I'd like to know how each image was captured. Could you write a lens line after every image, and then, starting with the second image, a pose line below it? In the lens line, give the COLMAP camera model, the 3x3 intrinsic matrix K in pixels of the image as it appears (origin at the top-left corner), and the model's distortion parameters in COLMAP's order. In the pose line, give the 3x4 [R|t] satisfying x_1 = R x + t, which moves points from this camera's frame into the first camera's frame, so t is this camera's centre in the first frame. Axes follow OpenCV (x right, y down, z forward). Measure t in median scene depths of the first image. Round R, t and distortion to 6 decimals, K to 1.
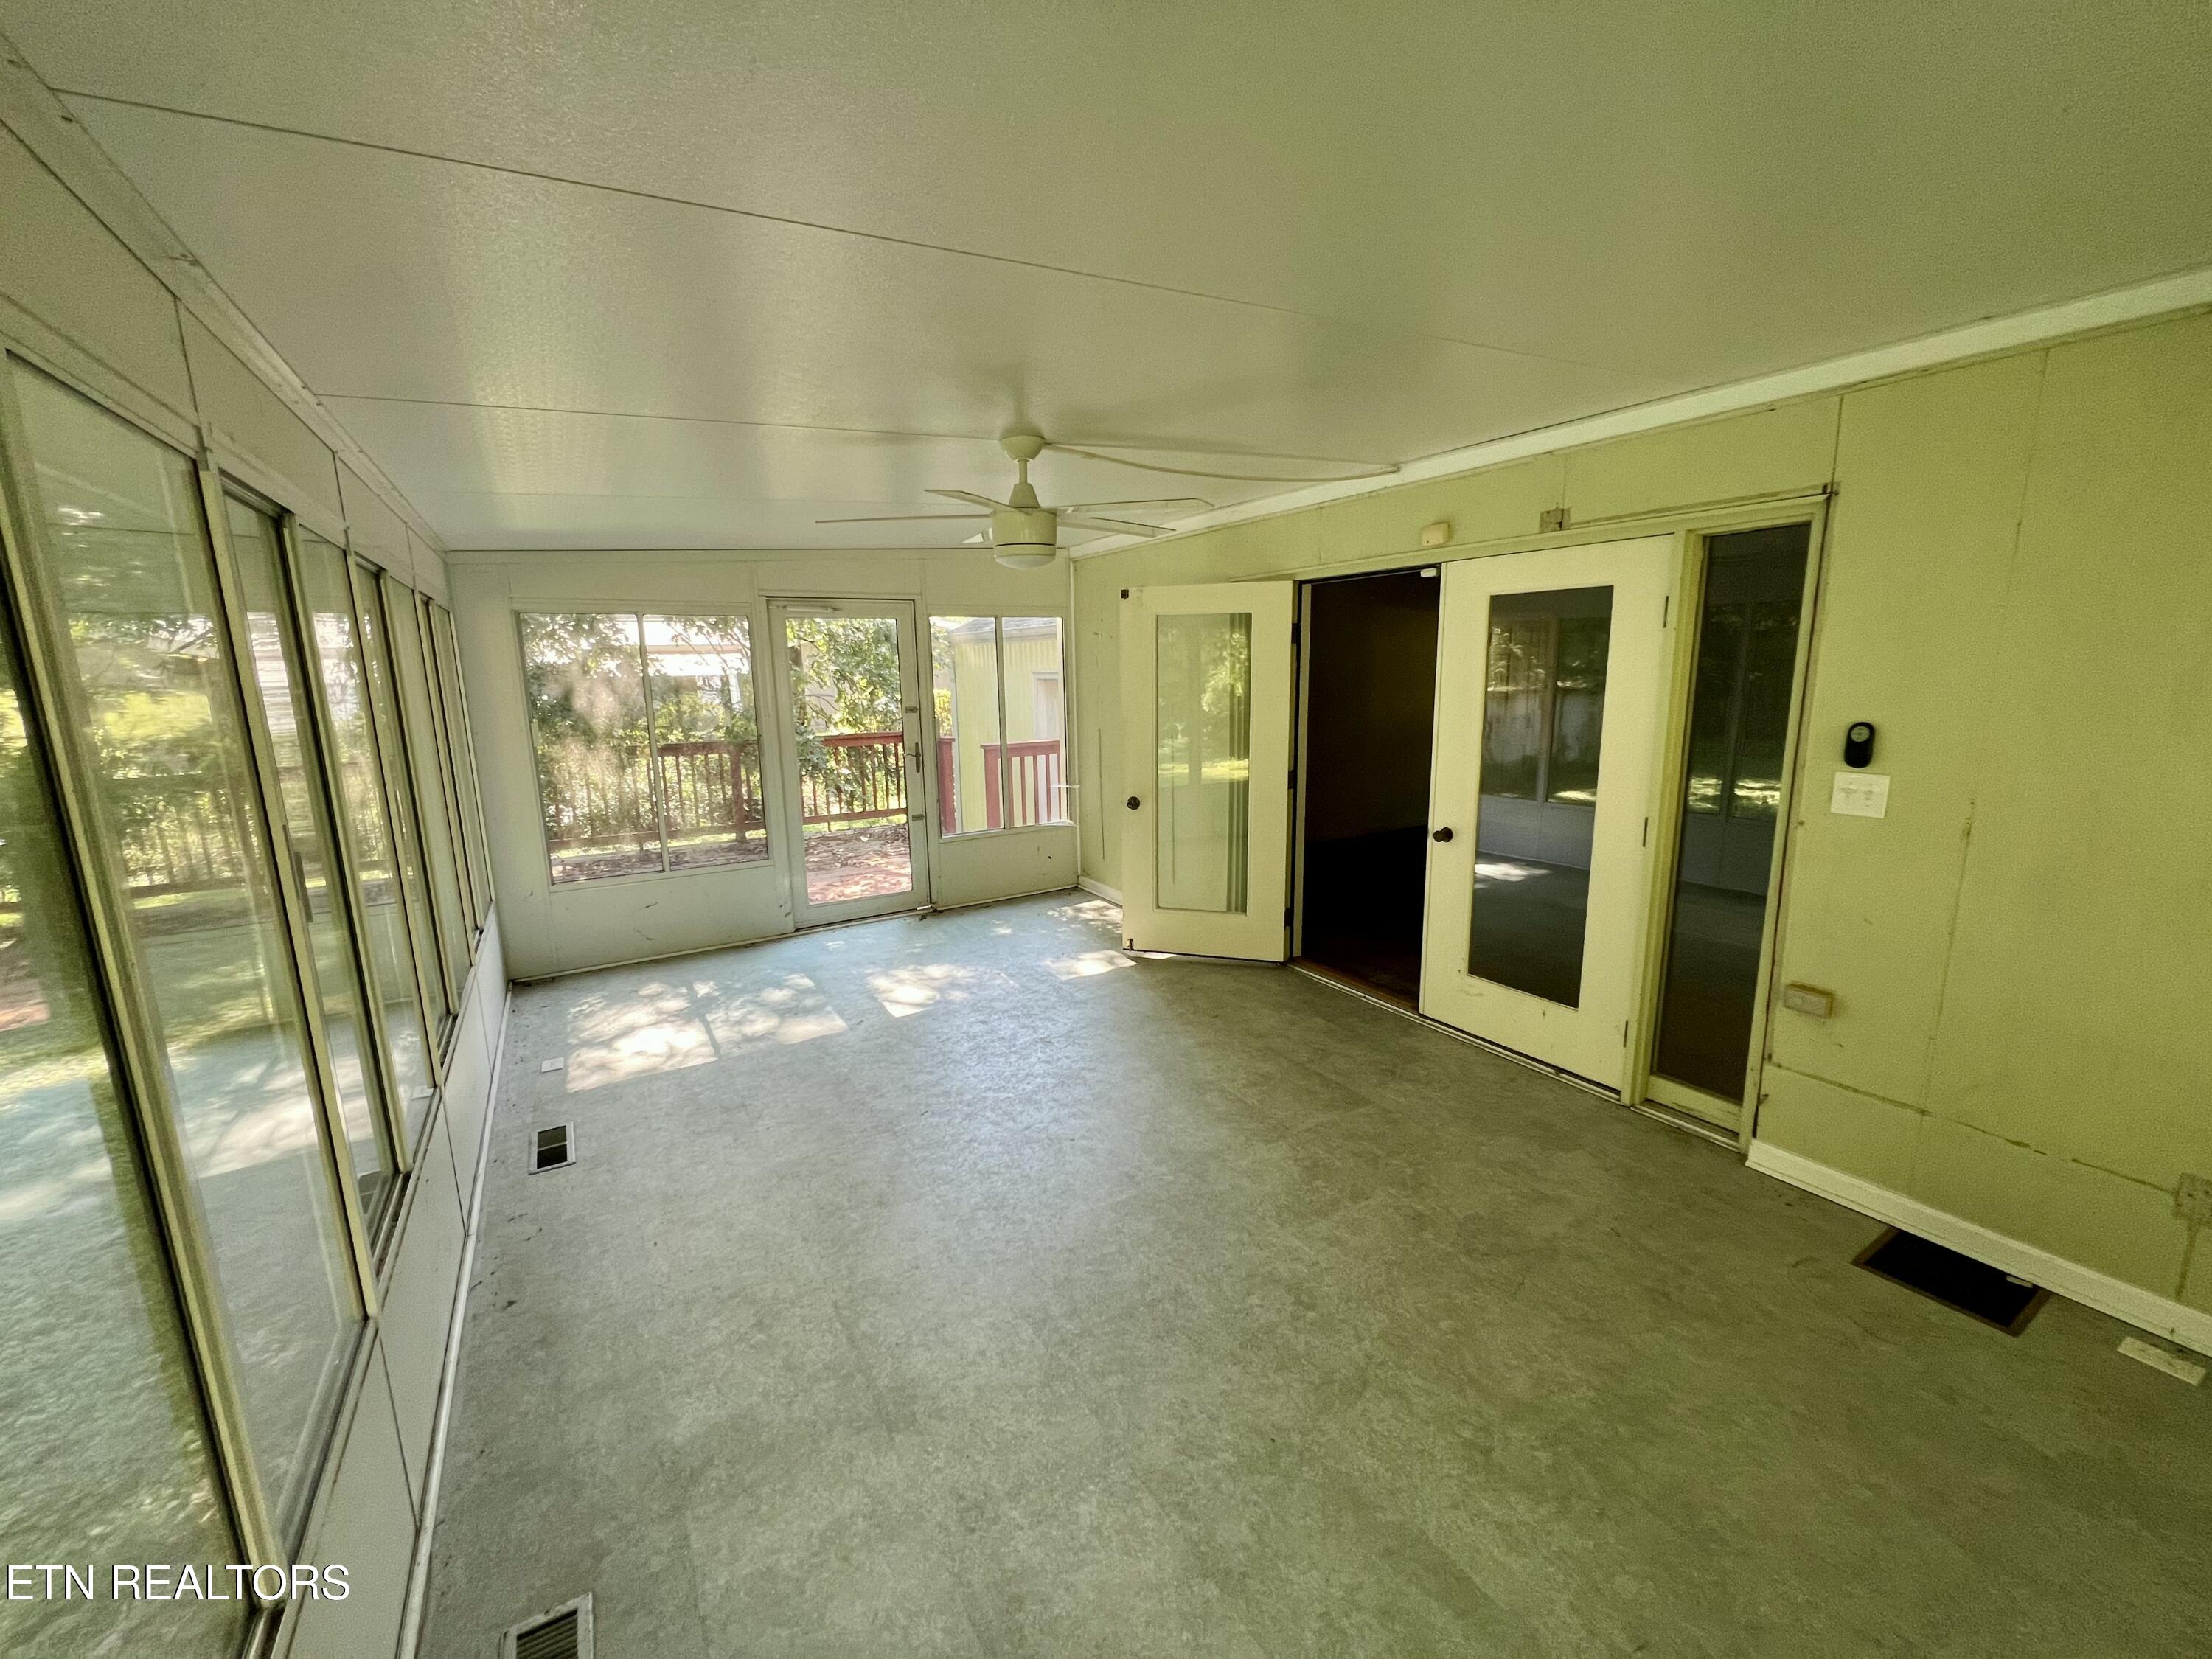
lens RADIAL K [[881.7, 0, 1099.7], [0, 881.7, 829.0], [0, 0, 1]] dist [-0.002054, 0.000205]
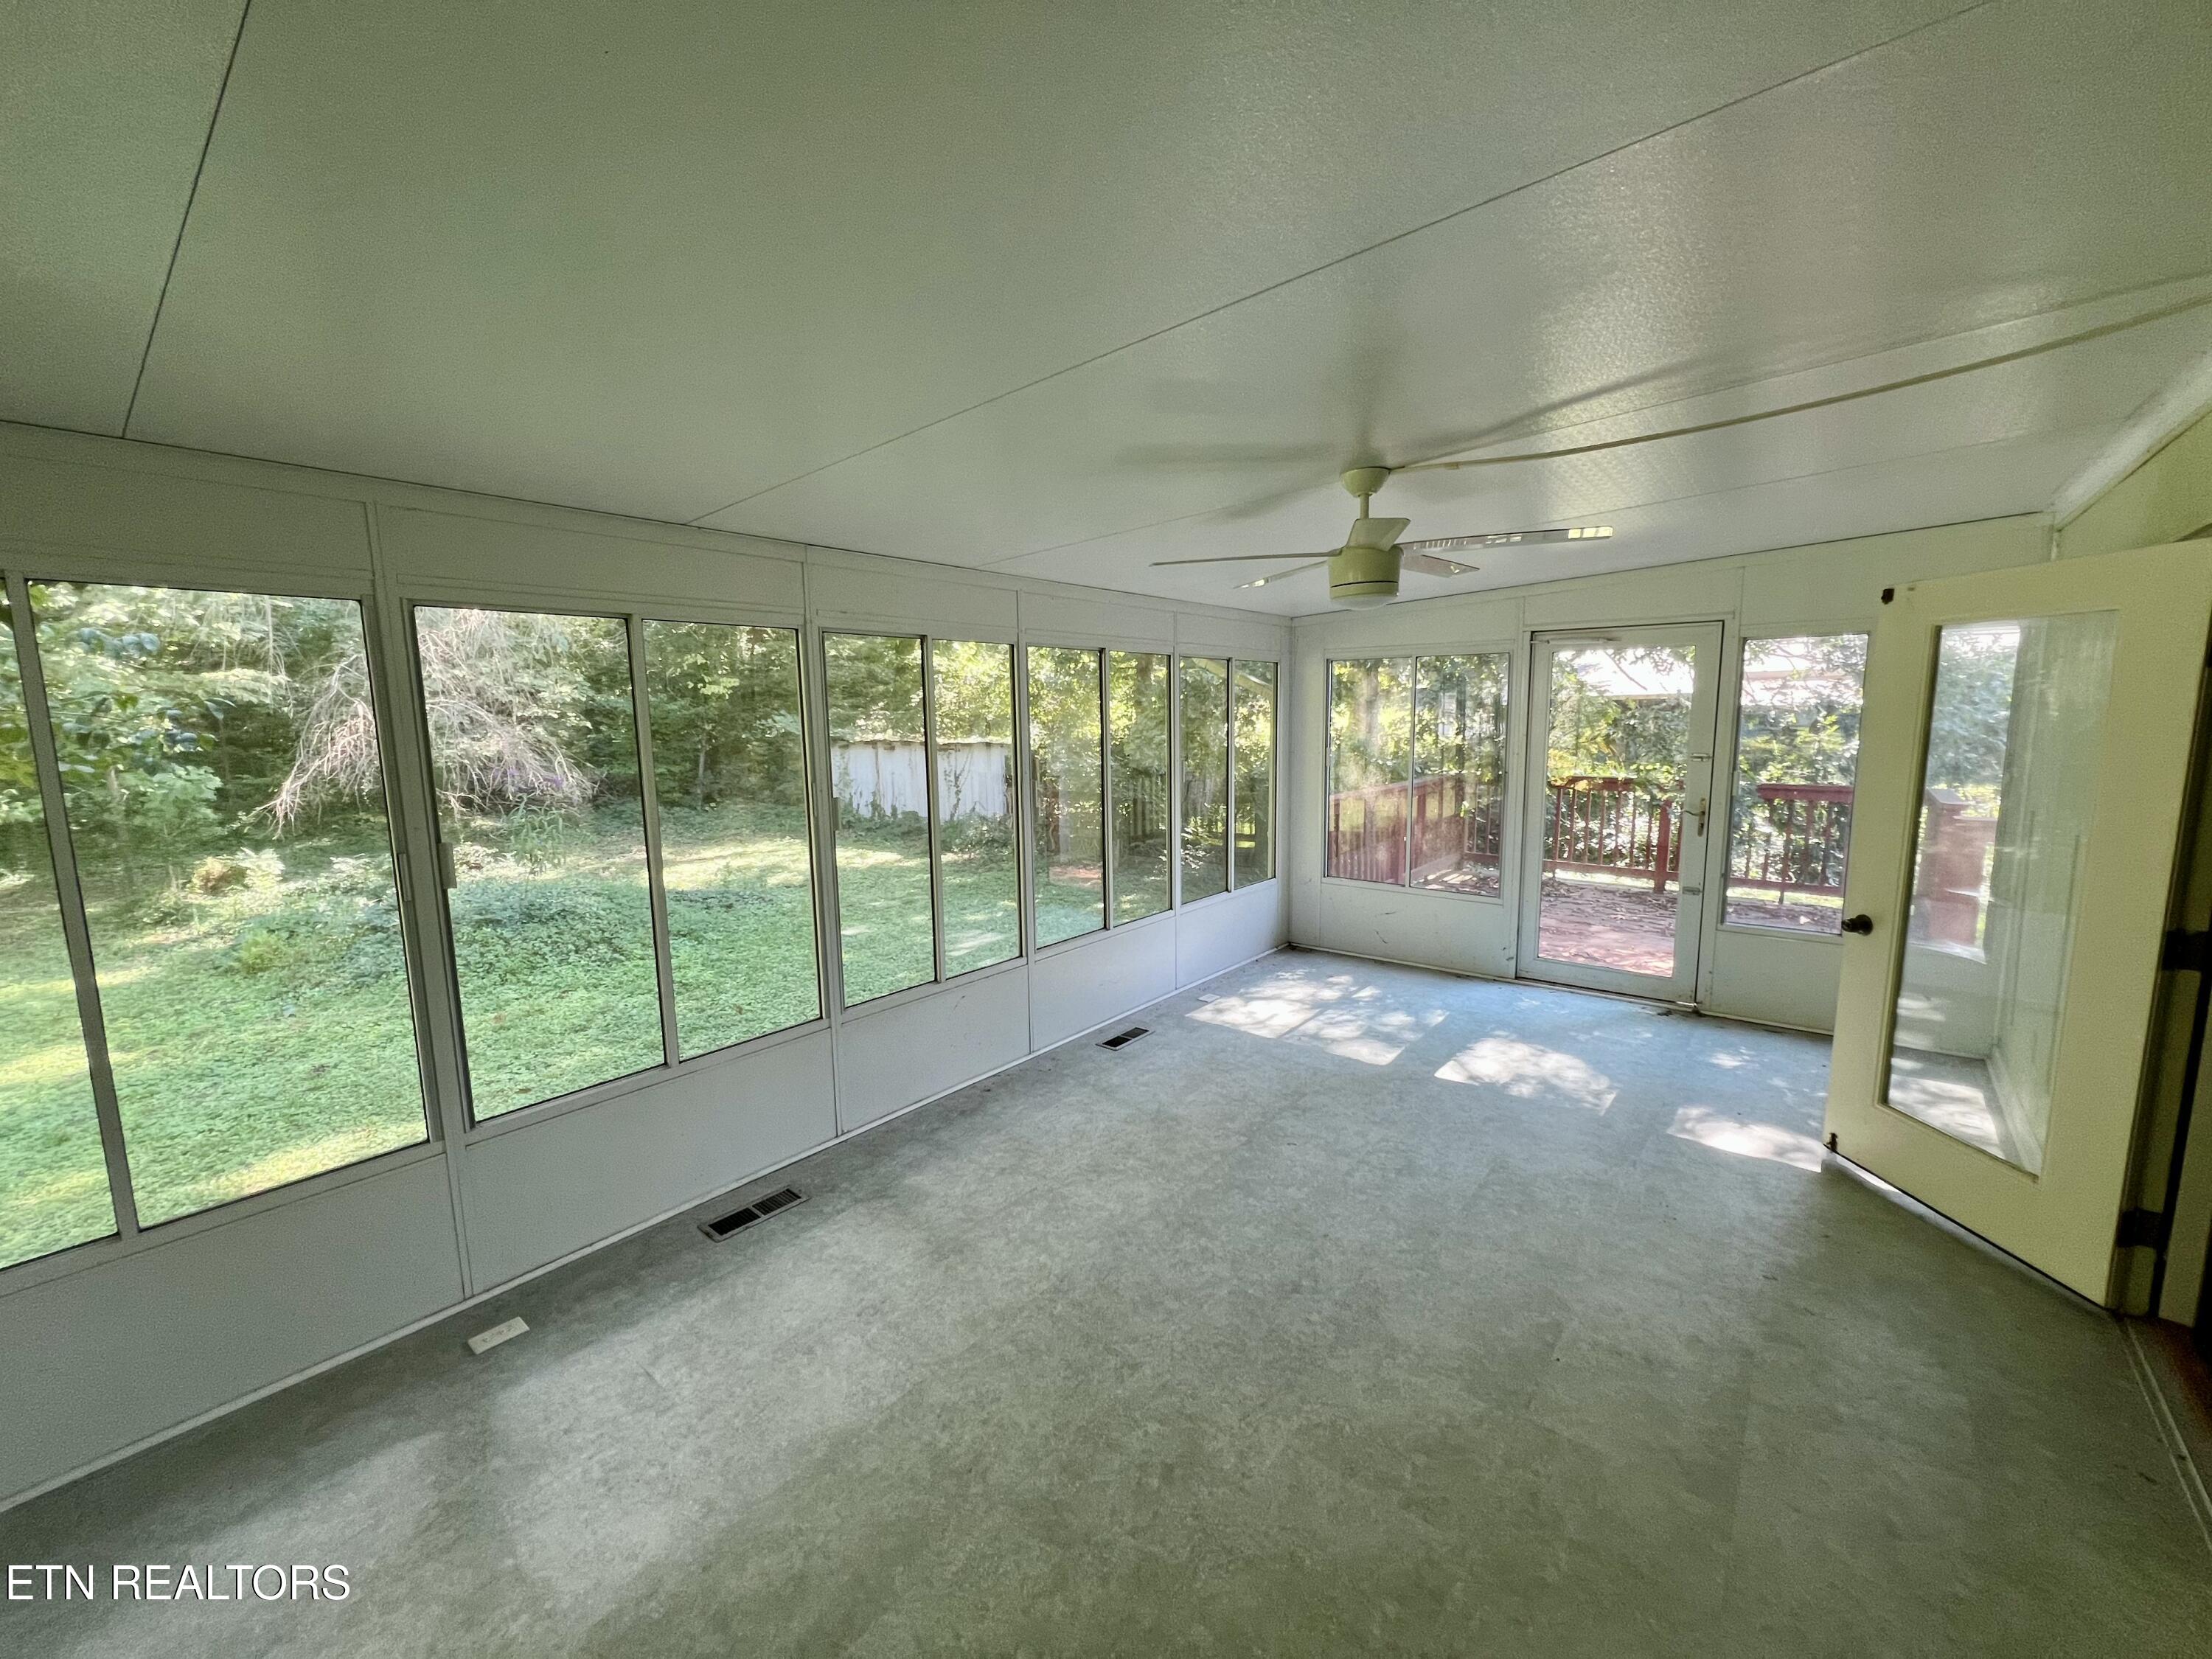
lens RADIAL K [[881.7, 0, 1107.8], [0, 881.7, 830.1], [0, 0, 1]] dist [-0.002054, 0.000205]
pose [[0.343131, 0.142055, -0.928484, 0.443083], [-0.165707, 0.982148, 0.089027, -0.065213], [0.924555, 0.123308, 0.360545, 0.274959]]
